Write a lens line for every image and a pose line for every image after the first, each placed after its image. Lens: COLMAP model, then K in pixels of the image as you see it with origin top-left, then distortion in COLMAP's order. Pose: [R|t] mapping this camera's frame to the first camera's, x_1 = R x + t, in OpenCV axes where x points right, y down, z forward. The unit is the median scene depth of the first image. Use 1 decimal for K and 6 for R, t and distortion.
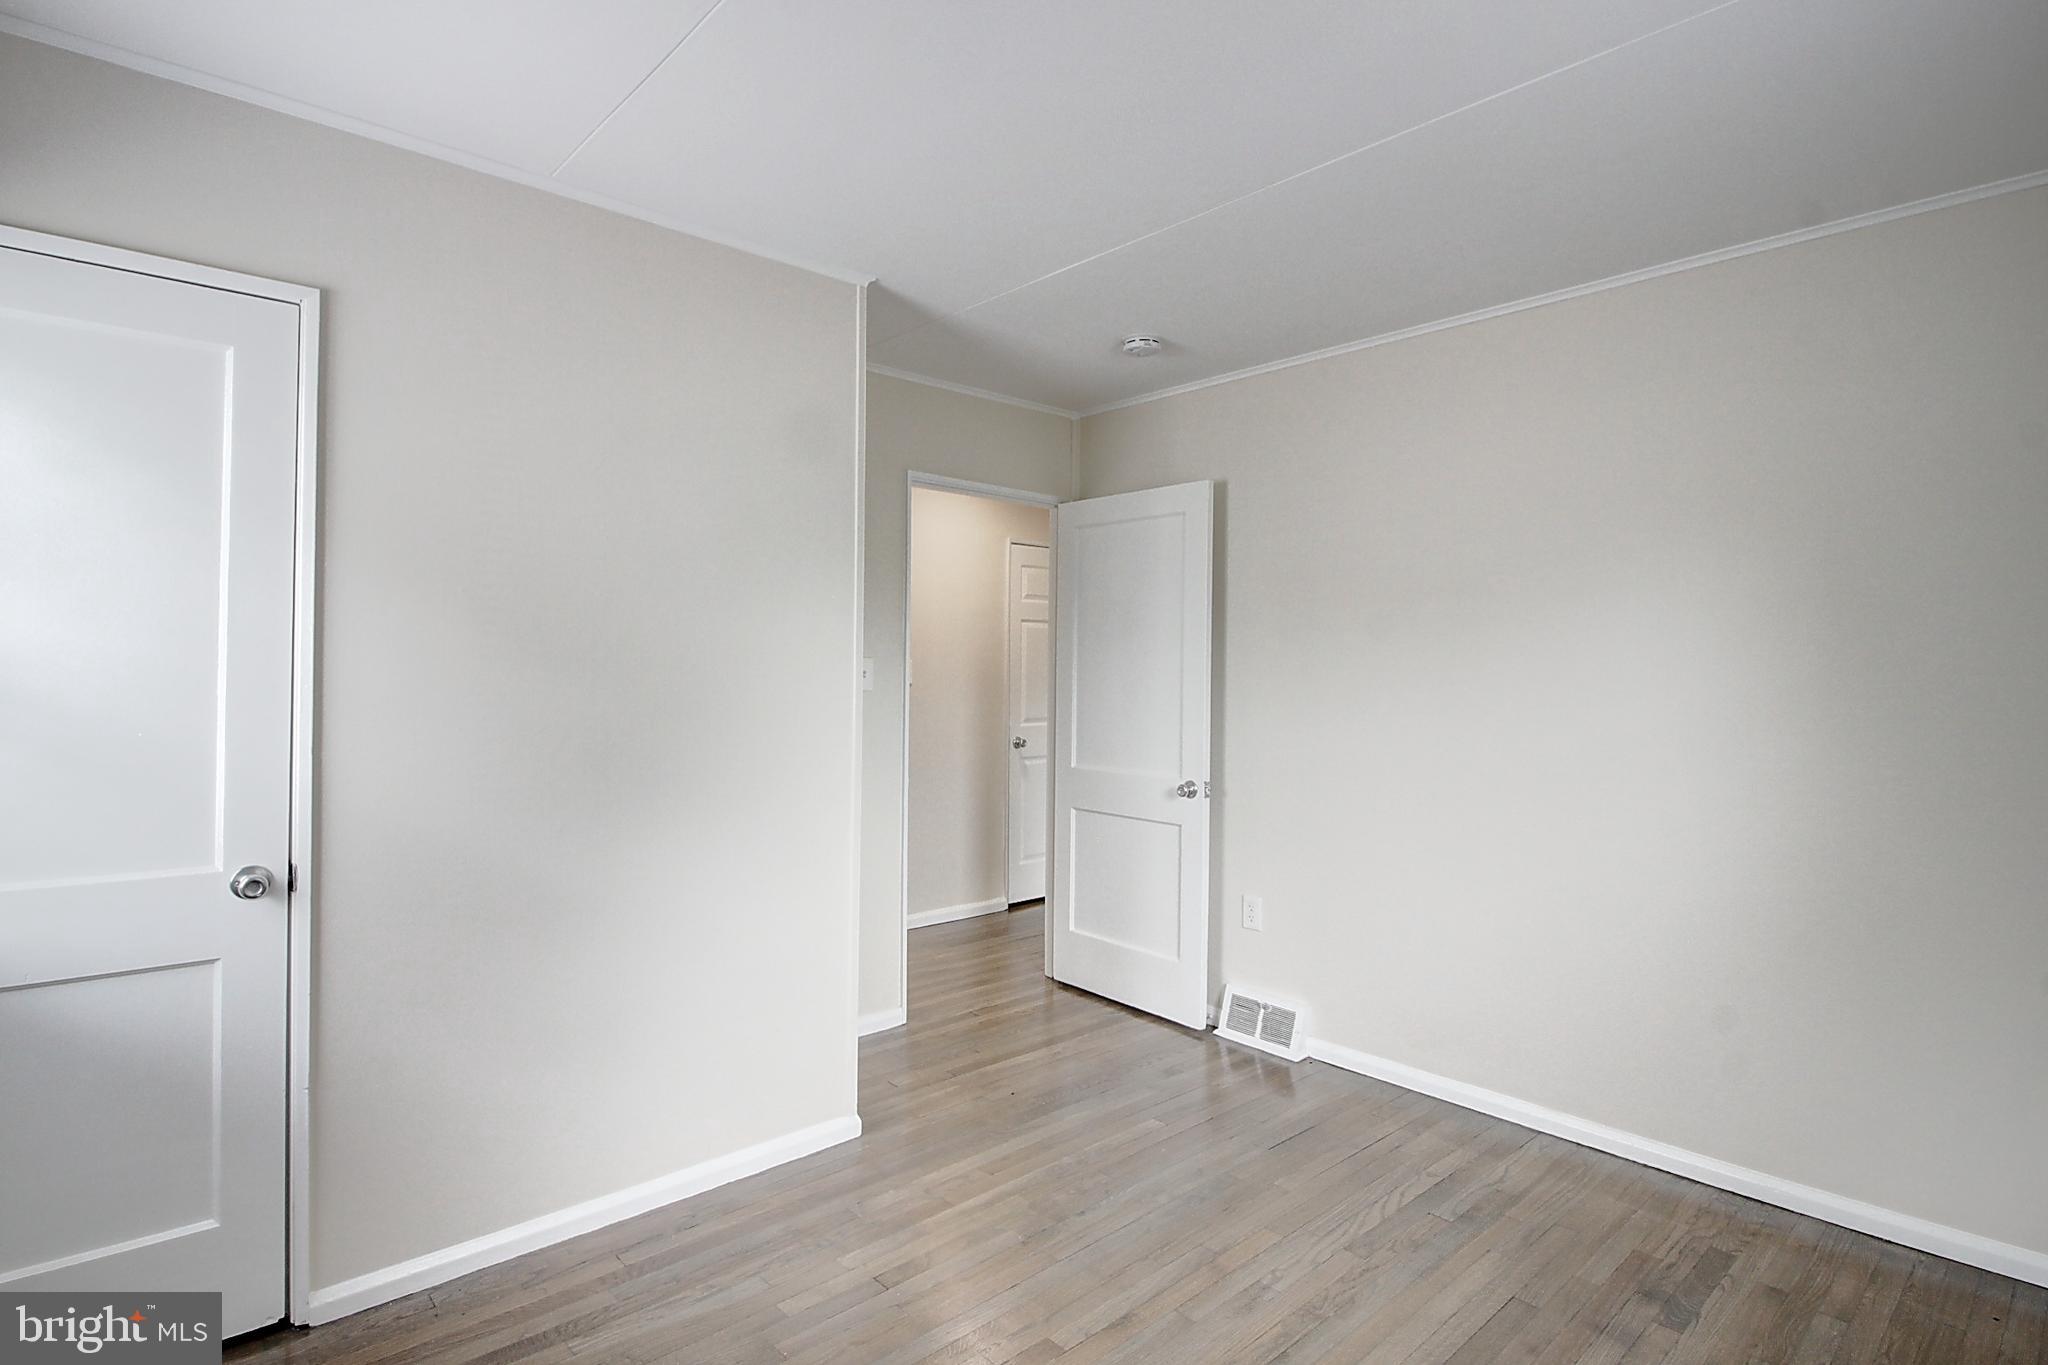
lens RADIAL K [[1024.0, 0, 1022.5], [0, 1024.0, 666.3], [0, 0, 1]] dist [-0.003436, -0.000971]
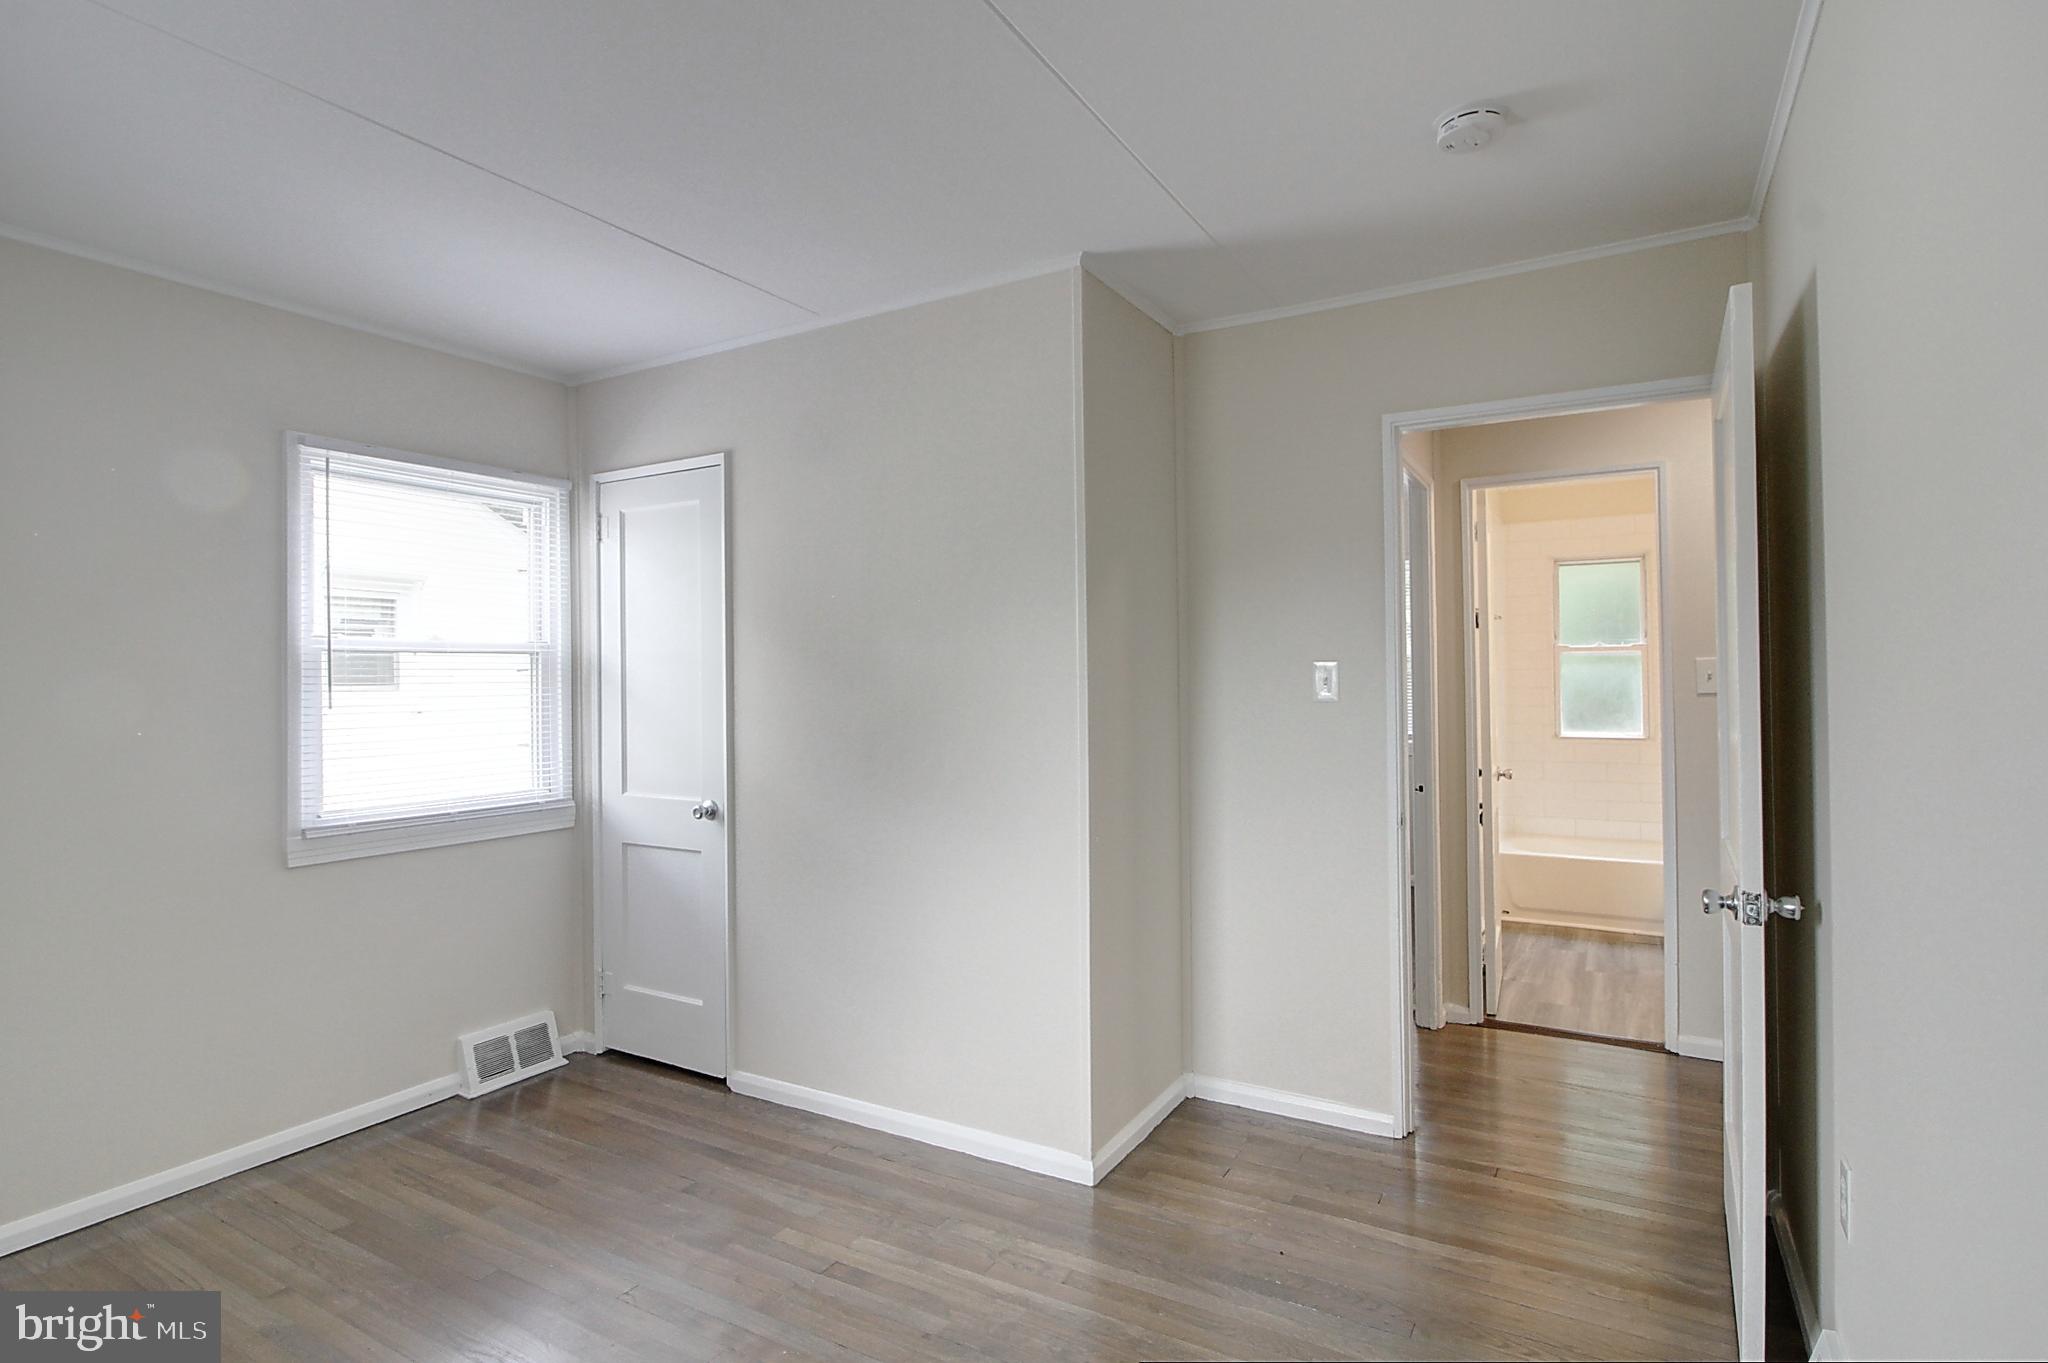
lens RADIAL K [[1024.0, 0, 1022.5], [0, 1024.0, 665.3], [0, 0, 1]] dist [-0.003436, -0.000971]
pose [[0.301149, -0.031375, -0.953061, 0.830032], [0.016512, 0.999480, -0.027685, 0.021042], [0.953434, -0.007399, 0.301511, 0.784277]]
